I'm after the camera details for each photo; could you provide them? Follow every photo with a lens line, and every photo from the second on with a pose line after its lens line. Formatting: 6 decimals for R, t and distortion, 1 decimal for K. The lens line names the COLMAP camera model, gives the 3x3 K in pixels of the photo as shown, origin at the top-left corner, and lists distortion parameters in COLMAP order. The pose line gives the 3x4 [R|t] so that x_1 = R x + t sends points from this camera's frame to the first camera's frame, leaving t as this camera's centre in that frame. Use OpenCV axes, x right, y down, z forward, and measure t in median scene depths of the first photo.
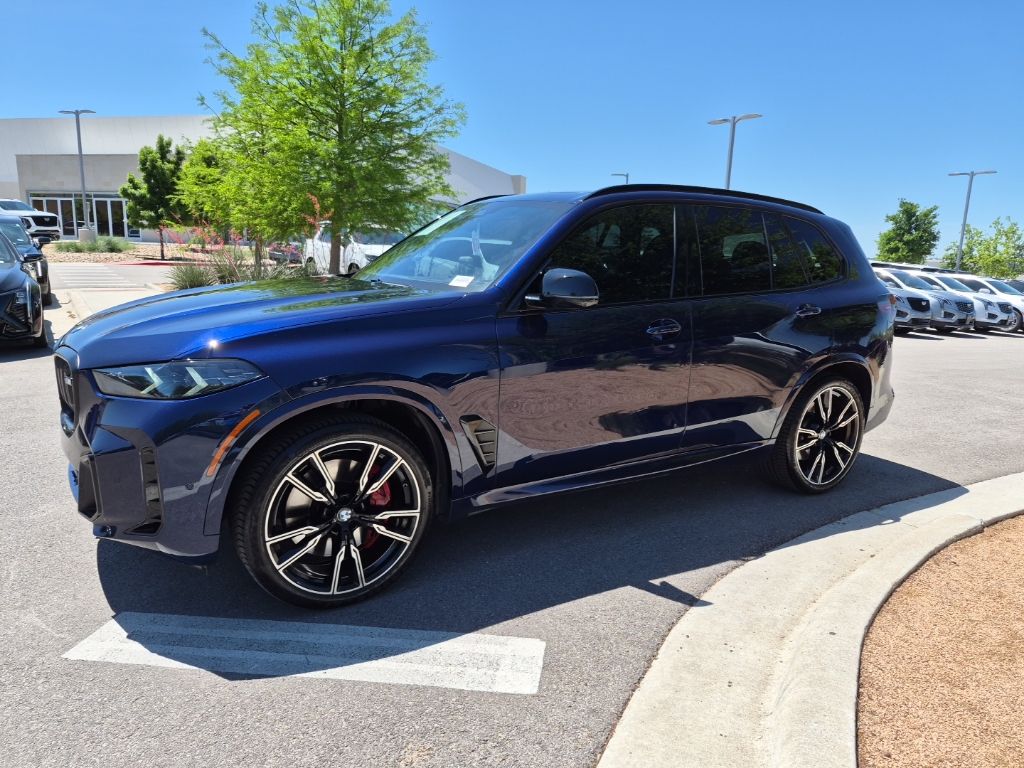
lens RADIAL K [[712.3, 0, 514.4], [0, 712.3, 385.2], [0, 0, 1]] dist [0.058752, -0.051944]
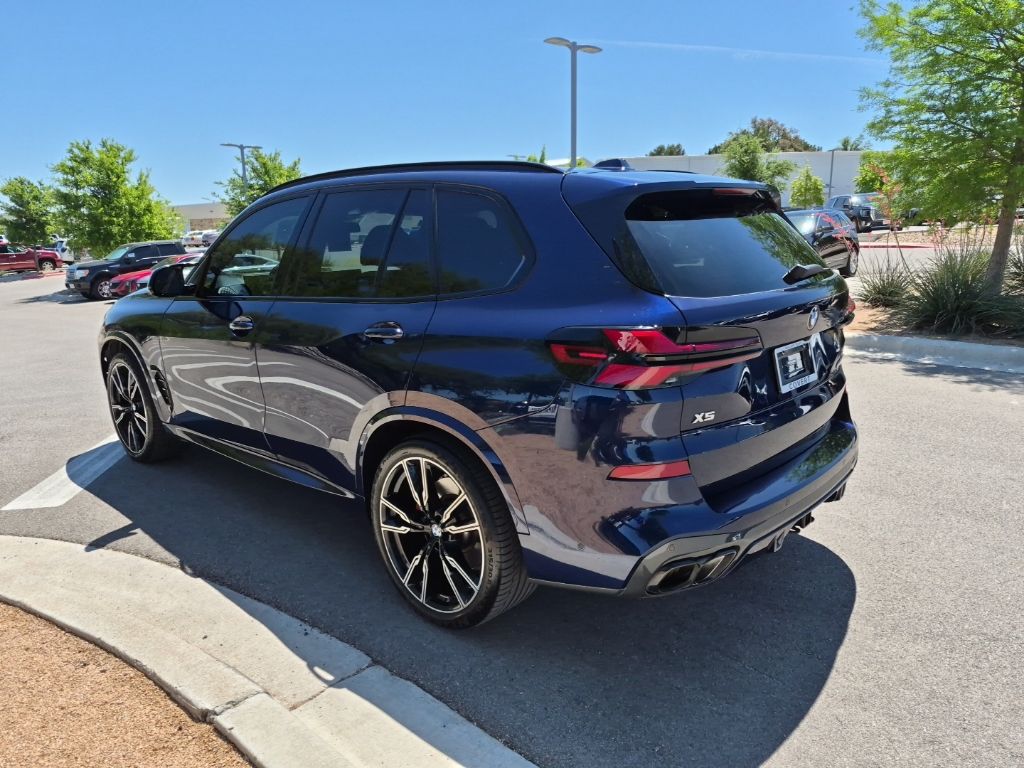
lens RADIAL K [[712.3, 0, 503.8], [0, 712.3, 380.3], [0, 0, 1]] dist [0.058752, -0.051944]
pose [[0.239475, 0.165829, -0.956636, 1.397512], [-0.148109, 0.980014, 0.132805, -0.210764], [0.959539, 0.109883, 0.259250, 1.202047]]
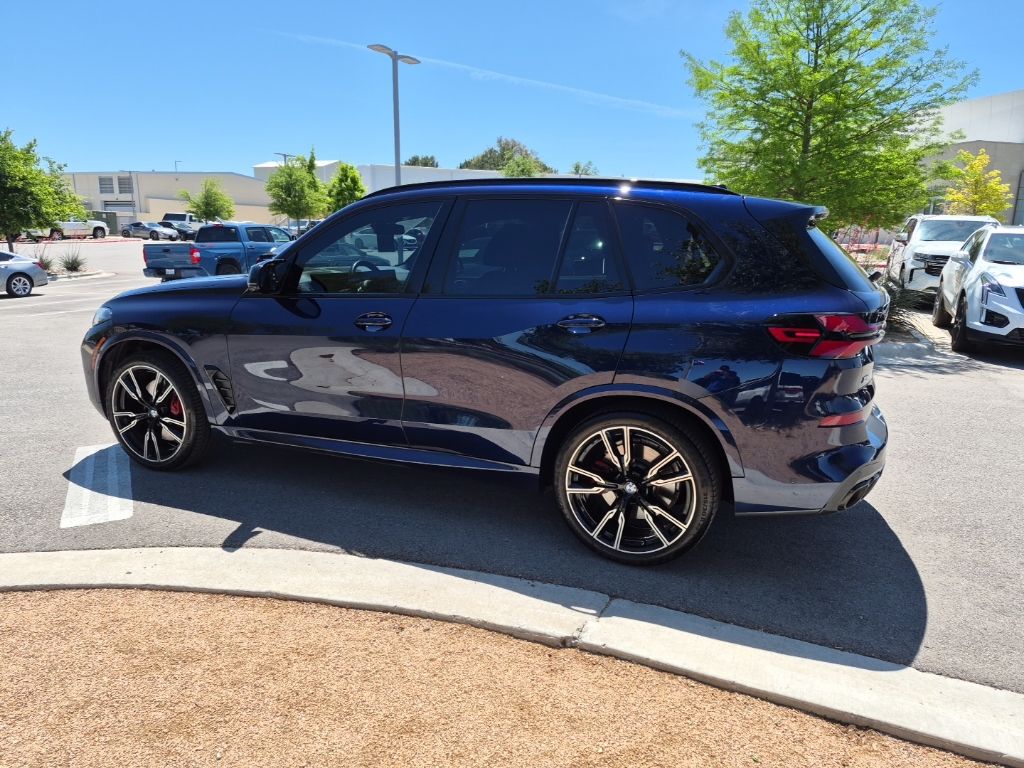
lens RADIAL K [[712.3, 0, 513.7], [0, 712.3, 388.2], [0, 0, 1]] dist [0.058752, -0.051944]
pose [[0.560217, 0.151090, -0.814450, 1.310072], [-0.148943, 0.985573, 0.080385, -0.106295], [0.814845, 0.076273, 0.574639, 0.625109]]
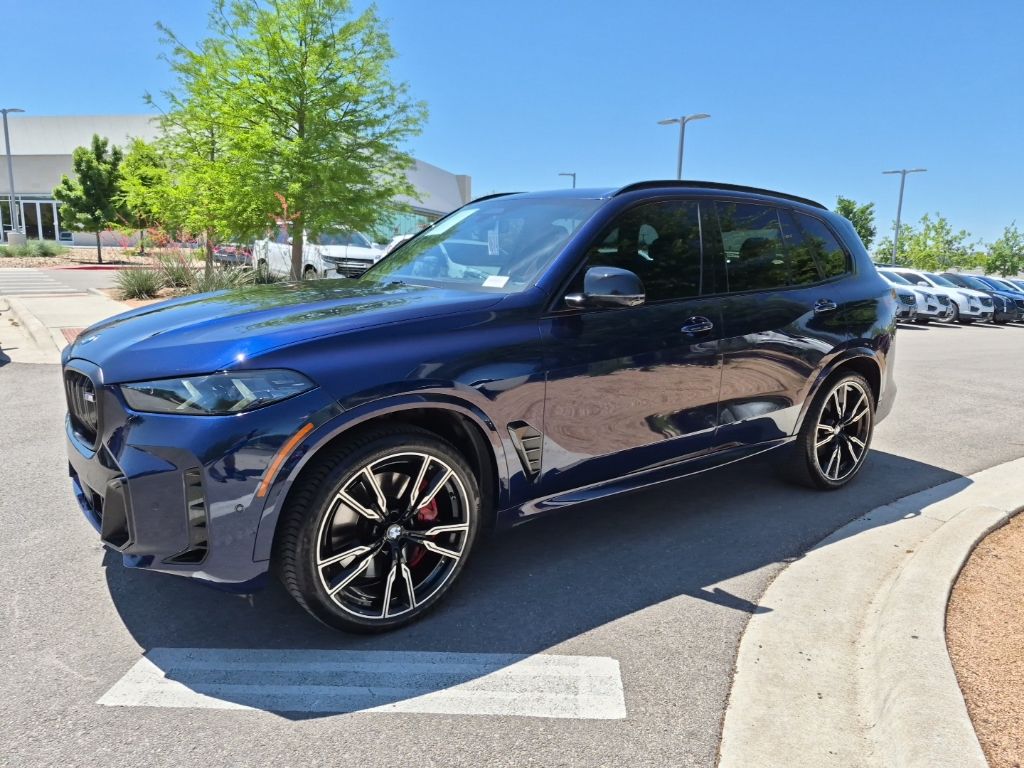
lens RADIAL K [[712.3, 0, 507.2], [0, 712.3, 376.8], [0, 0, 1]] dist [0.058752, -0.051944]
pose [[0.997467, -0.023227, 0.067232, -0.127347], [0.023954, 0.999663, -0.010019, -0.008031], [-0.066976, 0.011604, 0.997687, 0.046520]]
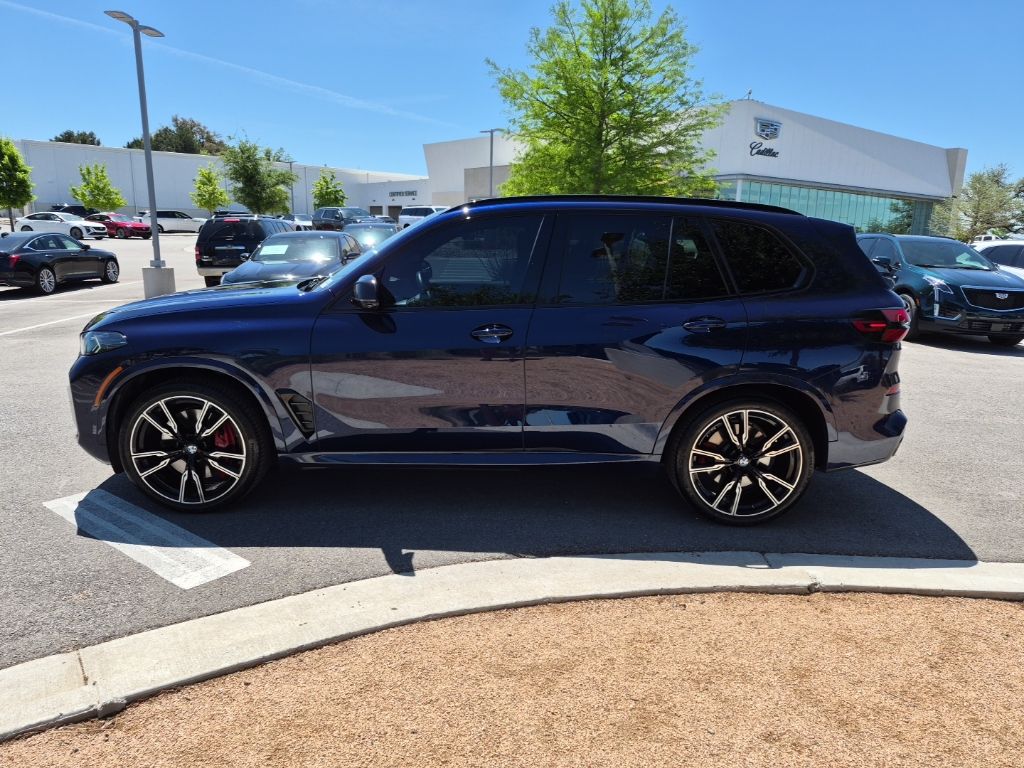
lens RADIAL K [[712.3, 0, 514.0], [0, 712.3, 386.8], [0, 0, 1]] dist [0.058752, -0.051944]
pose [[0.842924, 0.099096, -0.528828, 0.891504], [-0.091113, 0.994987, 0.041219, -0.048657], [0.530262, 0.013438, 0.847727, 0.115824]]
